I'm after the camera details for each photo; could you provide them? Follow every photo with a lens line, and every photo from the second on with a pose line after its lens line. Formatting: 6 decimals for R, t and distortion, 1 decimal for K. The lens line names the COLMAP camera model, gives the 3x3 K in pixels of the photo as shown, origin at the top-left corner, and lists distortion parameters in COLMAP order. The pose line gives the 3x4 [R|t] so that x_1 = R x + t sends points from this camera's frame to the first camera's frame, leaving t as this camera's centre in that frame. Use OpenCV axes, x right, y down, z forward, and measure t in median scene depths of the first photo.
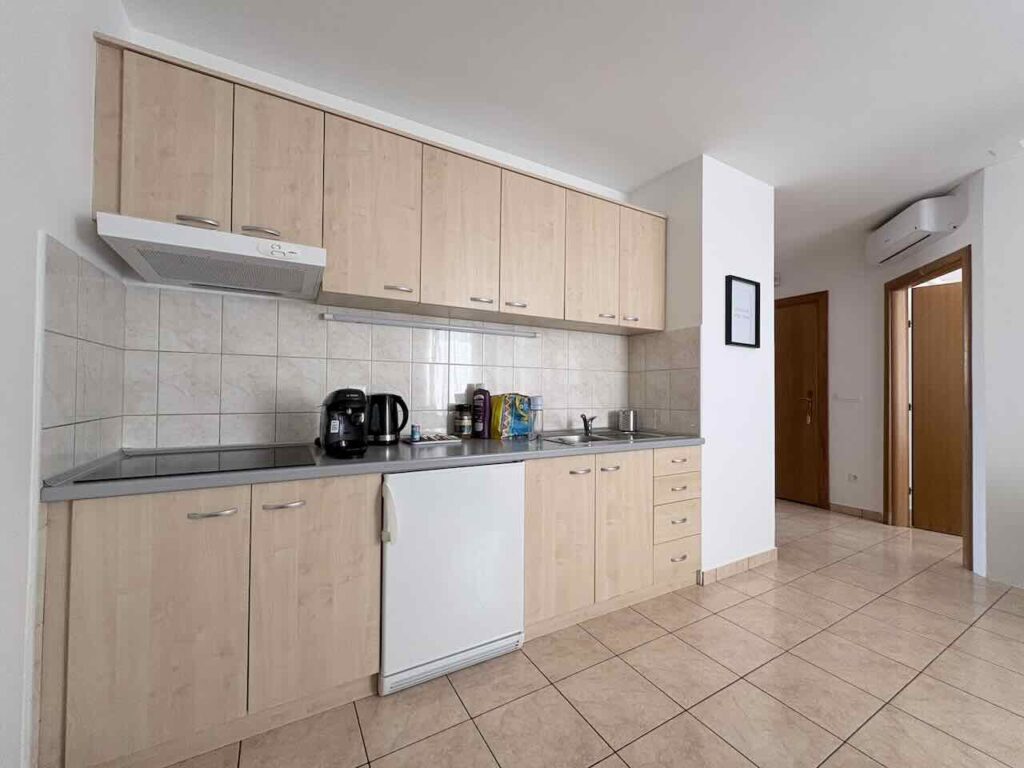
lens RADIAL K [[407.7, 0, 512.0], [0, 407.7, 384.0], [0, 0, 1]] dist [0.000676, 0.000058]
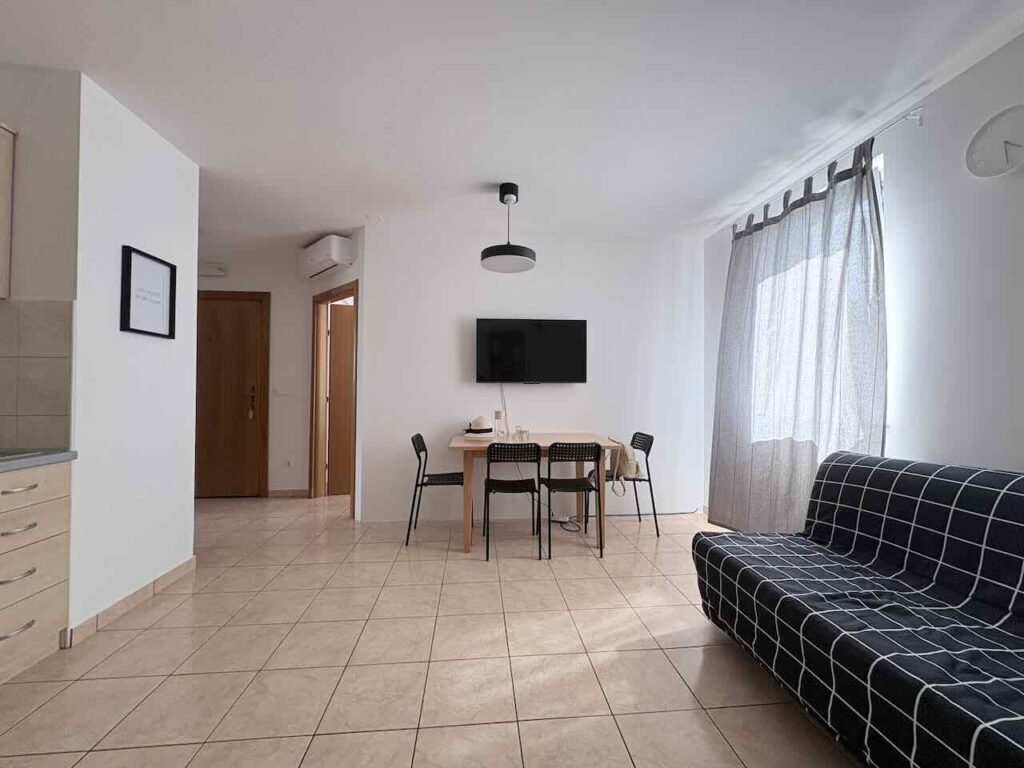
lens RADIAL K [[407.7, 0, 512.0], [0, 407.7, 384.0], [0, 0, 1]] dist [0.000676, 0.000058]
pose [[0.416379, 0.005081, 0.909177, 0.108074], [-0.019752, 0.999799, 0.003459, -0.008630], [-0.908976, -0.019398, 0.416396, -0.038814]]
